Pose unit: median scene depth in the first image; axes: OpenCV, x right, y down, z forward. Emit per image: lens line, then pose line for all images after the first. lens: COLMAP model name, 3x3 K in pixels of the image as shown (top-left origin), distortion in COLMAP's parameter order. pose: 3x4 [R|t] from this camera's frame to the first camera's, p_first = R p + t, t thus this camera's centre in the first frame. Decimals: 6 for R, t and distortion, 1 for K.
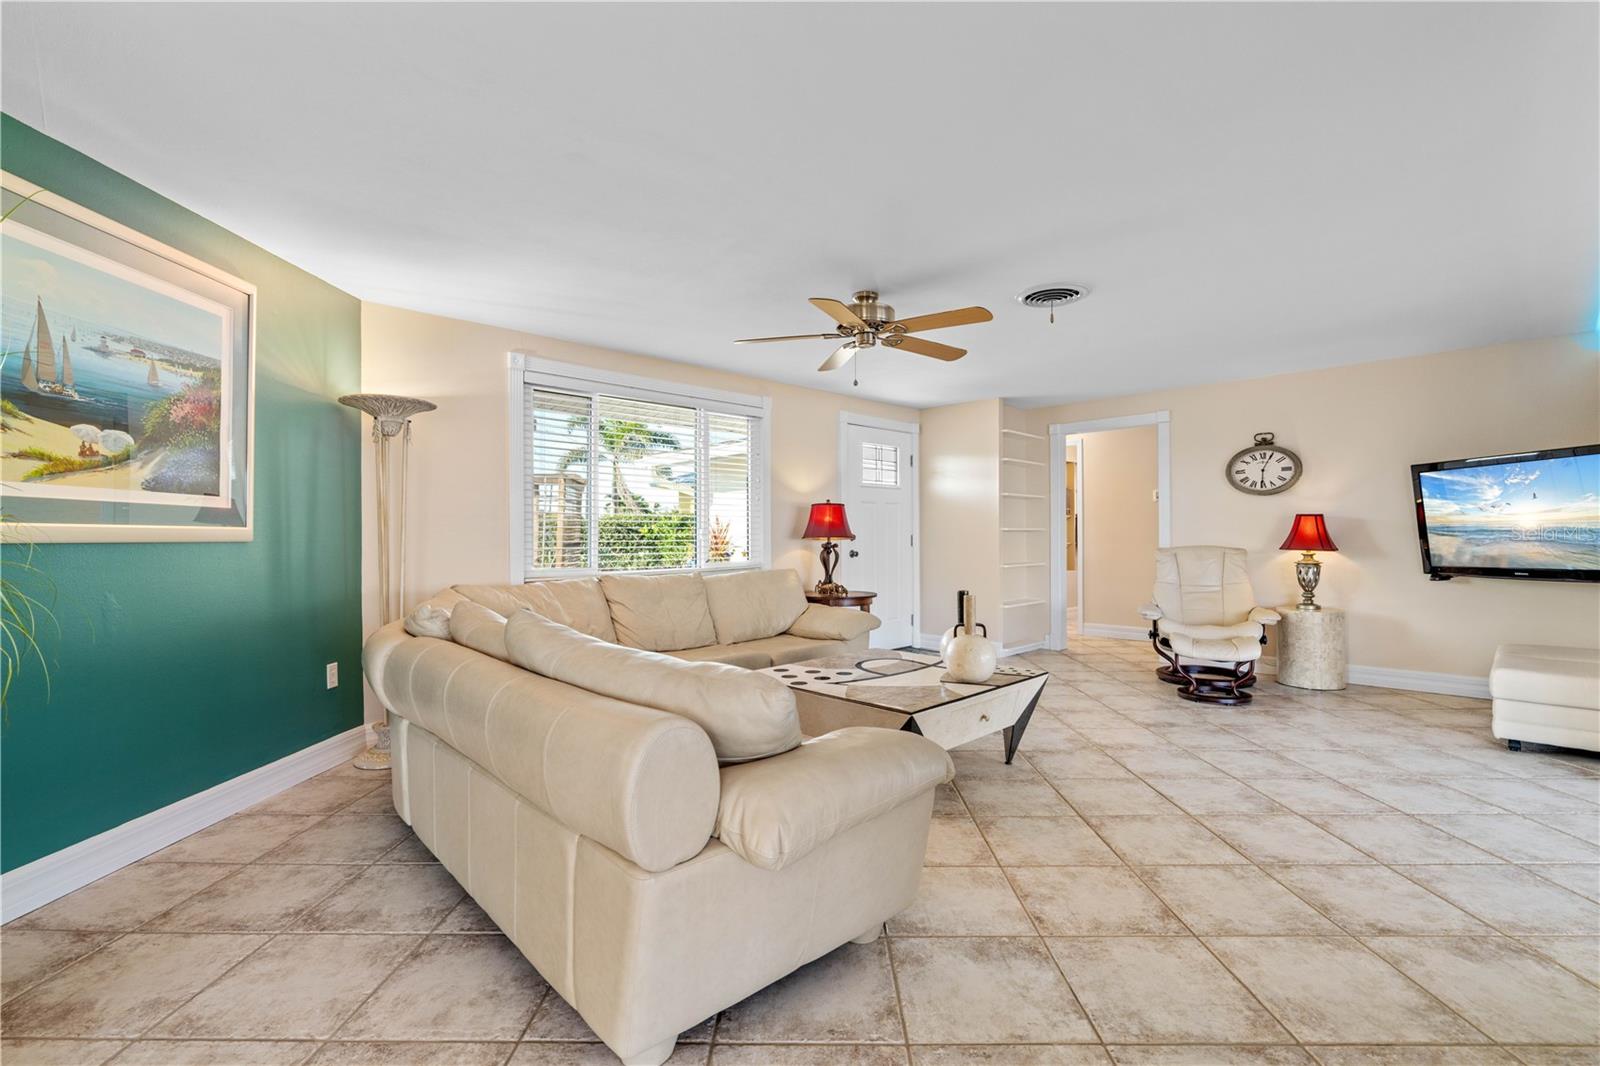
lens RADIAL K [[718.0, 0, 800.0], [0, 718.0, 533.0], [0, 0, 1]] dist [-0.005055, 0.001157]
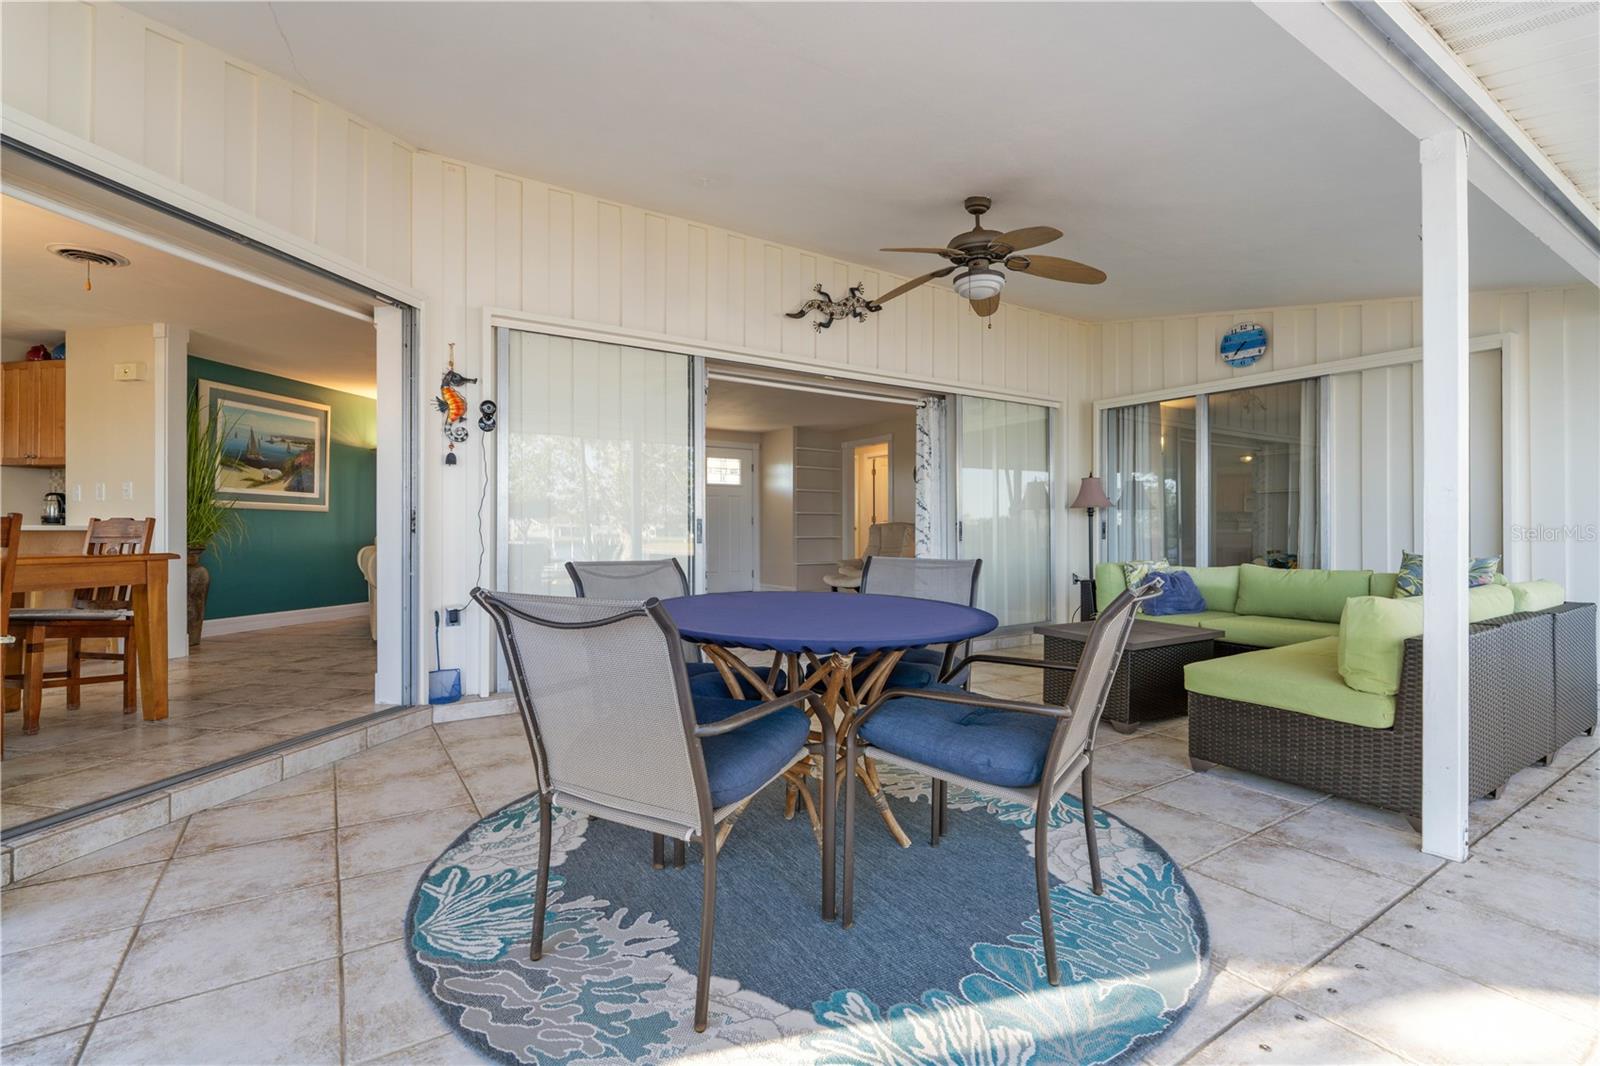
lens RADIAL K [[721.4, 0, 800.0], [0, 721.4, 533.0], [0, 0, 1]] dist [-0.004423, -0.000151]
pose [[0.981821, 0.005182, -0.189741, 0.870468], [-0.004283, 0.999978, 0.005148, 0.044658], [0.189763, -0.004242, 0.981821, -0.751546]]
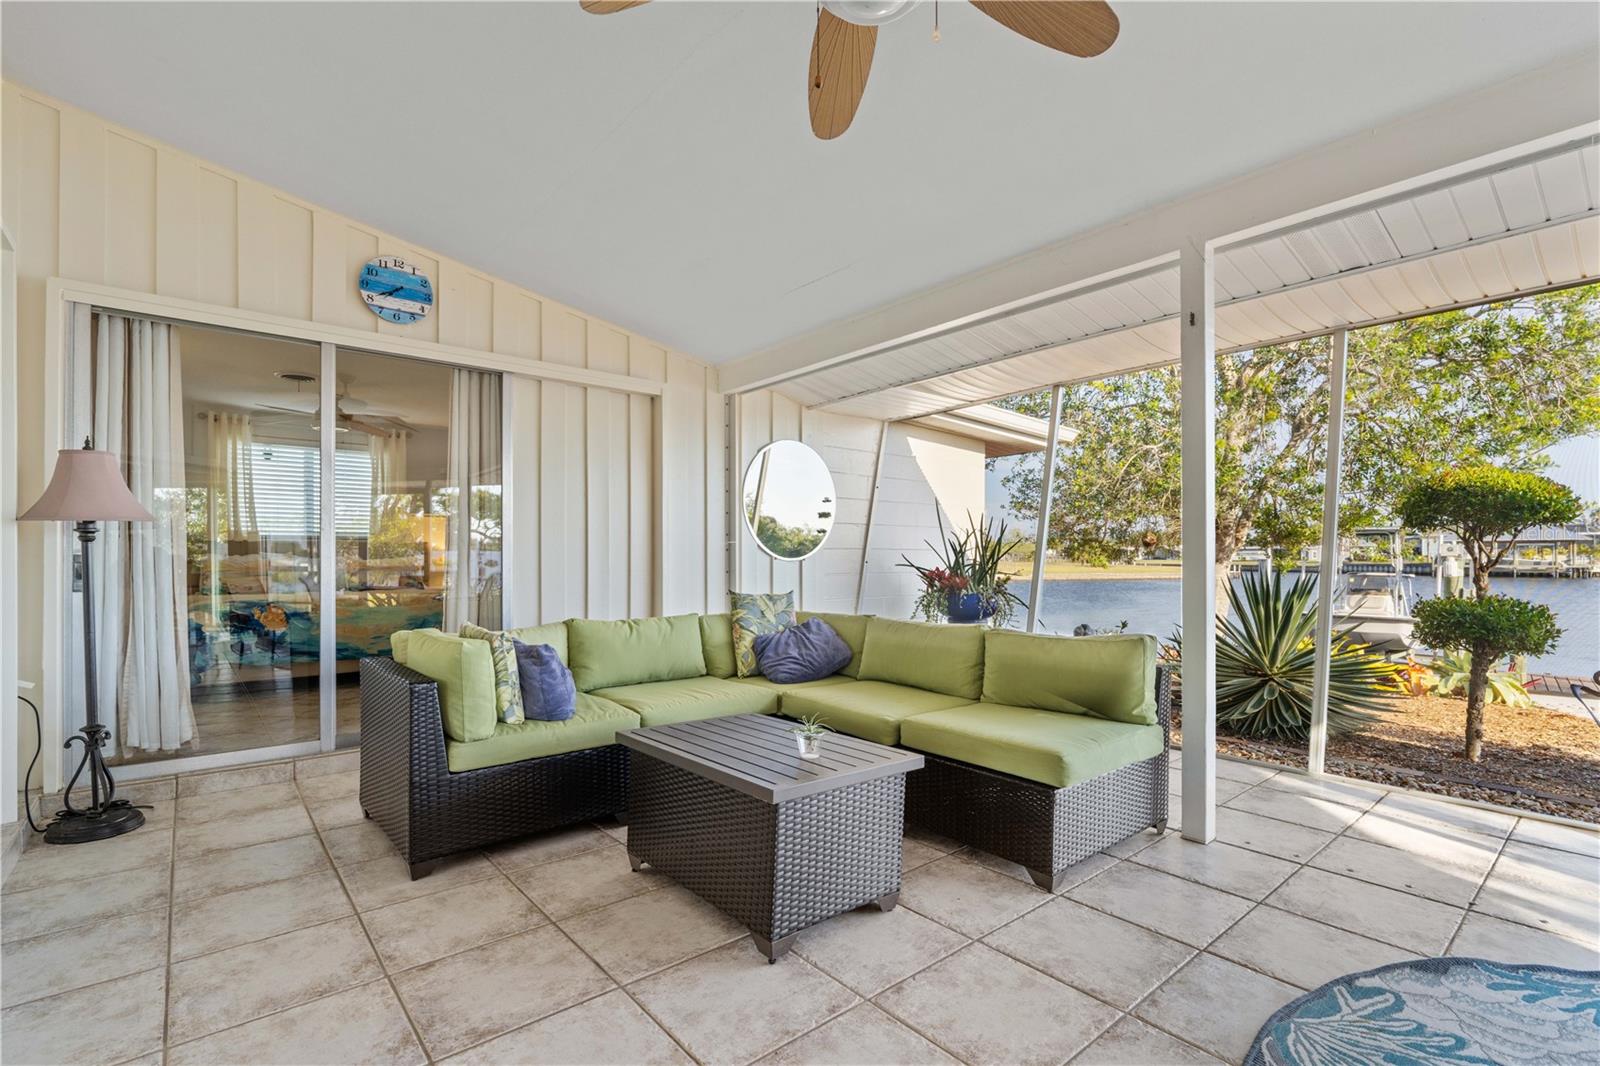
lens RADIAL K [[735.5, 0, 807.6], [0, 735.5, 544.2], [0, 0, 1]] dist [-0.002019, 0.000287]
pose [[0.066150, 0.022073, 0.997565, 0.560570], [0.000856, 0.999754, -0.022178, 0.033088], [-0.997809, 0.002321, 0.066115, 0.144579]]
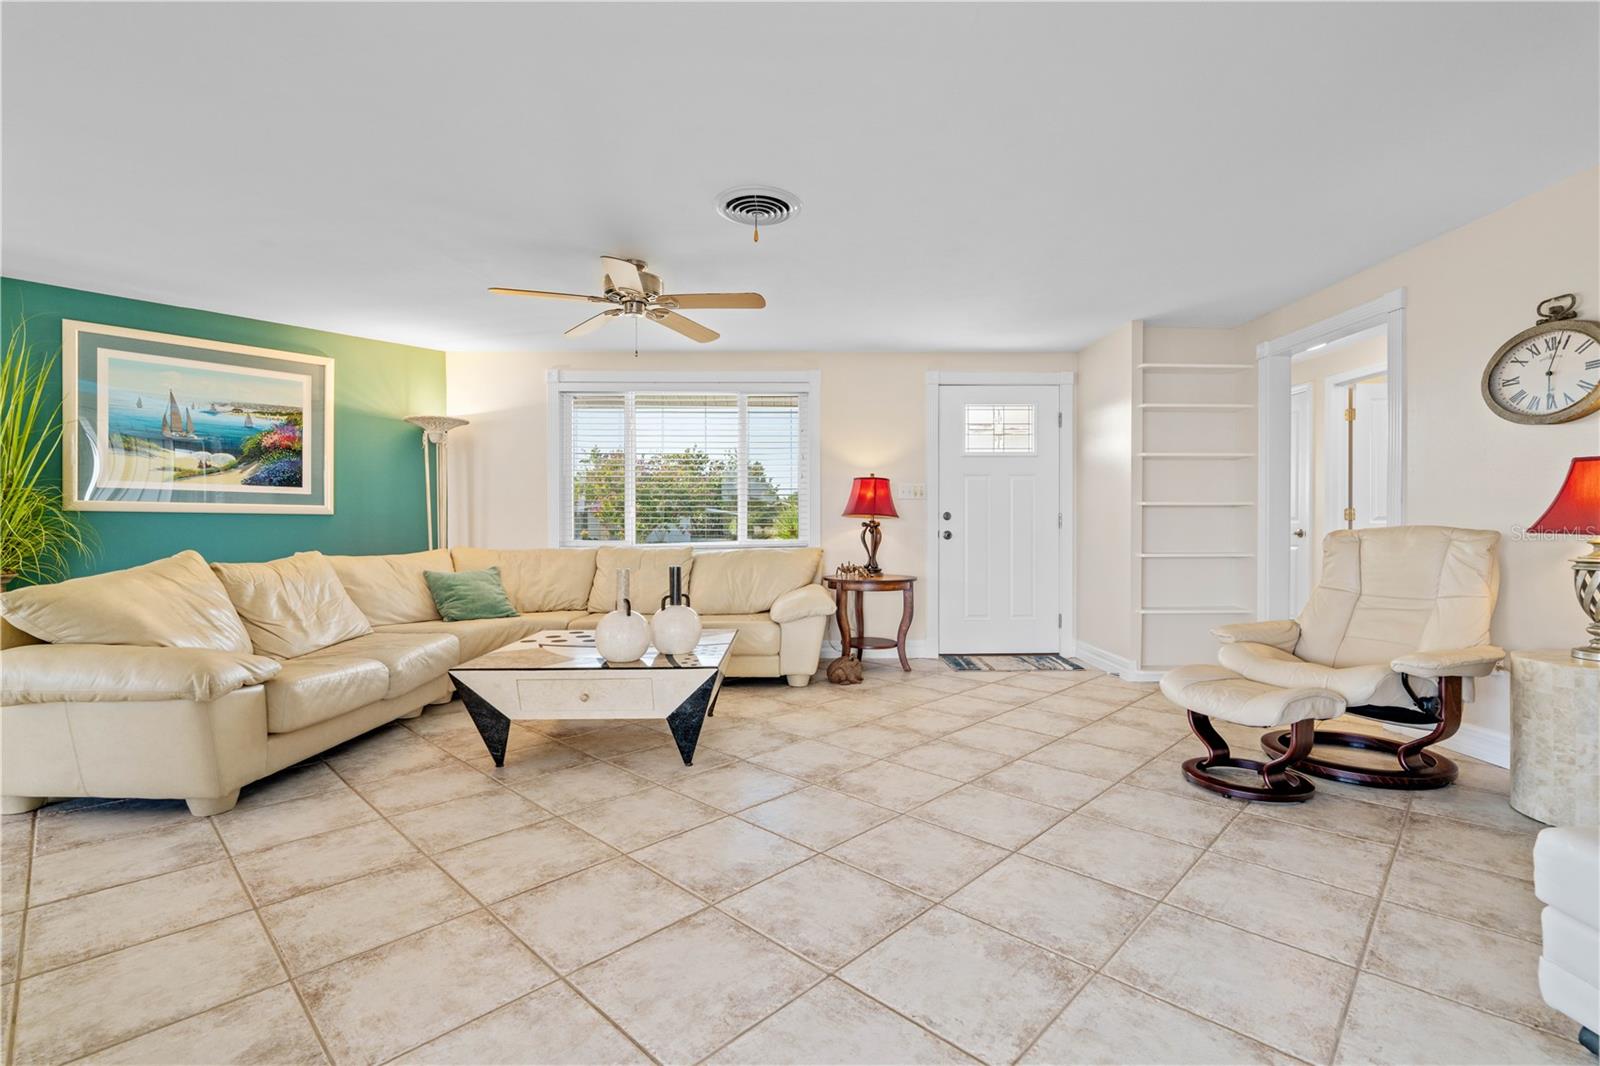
lens RADIAL K [[718.0, 0, 800.0], [0, 718.0, 533.0], [0, 0, 1]] dist [-0.005055, 0.001157]
pose [[0.725944, 0.010343, -0.687676, 0.792957], [-0.001009, 0.999902, 0.013974, 0.021099], [0.687754, -0.009451, 0.725883, 0.370487]]
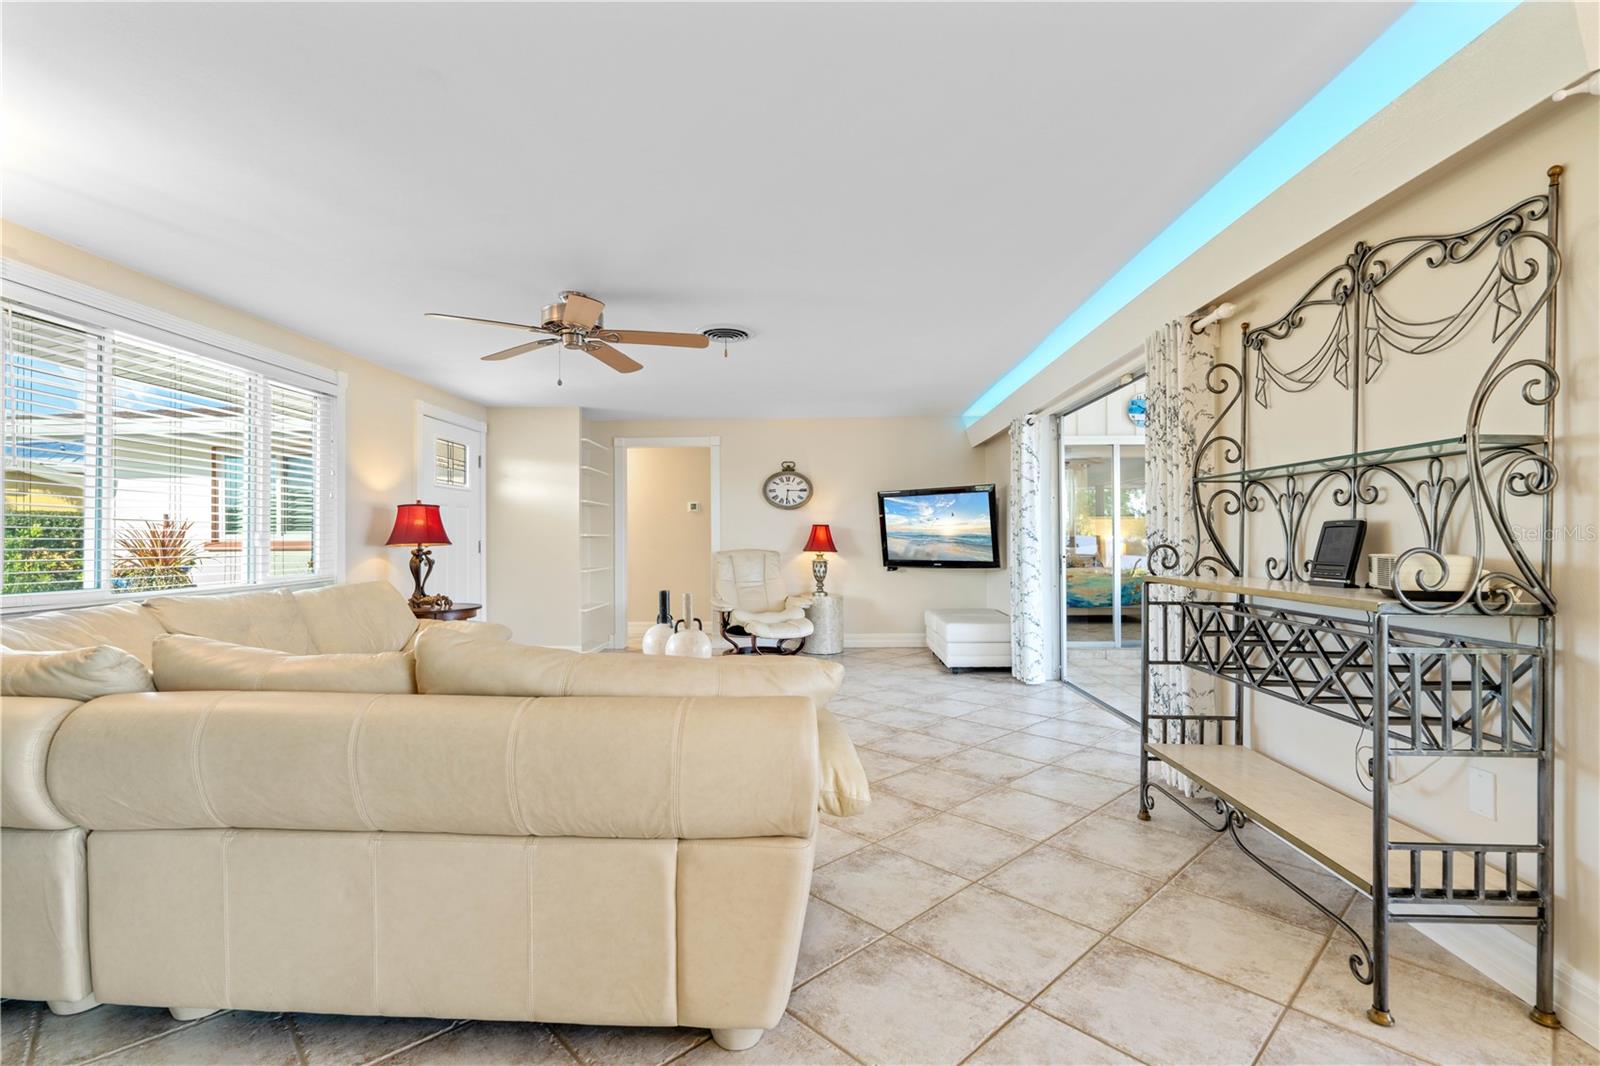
lens RADIAL K [[718.0, 0, 800.0], [0, 718.0, 533.0], [0, 0, 1]] dist [-0.005055, 0.001157]
pose [[0.720015, 0.006760, 0.693926, -0.309387], [0.001226, 0.999939, -0.011013, 0.004952], [-0.693958, 0.008780, 0.719962, 0.066423]]
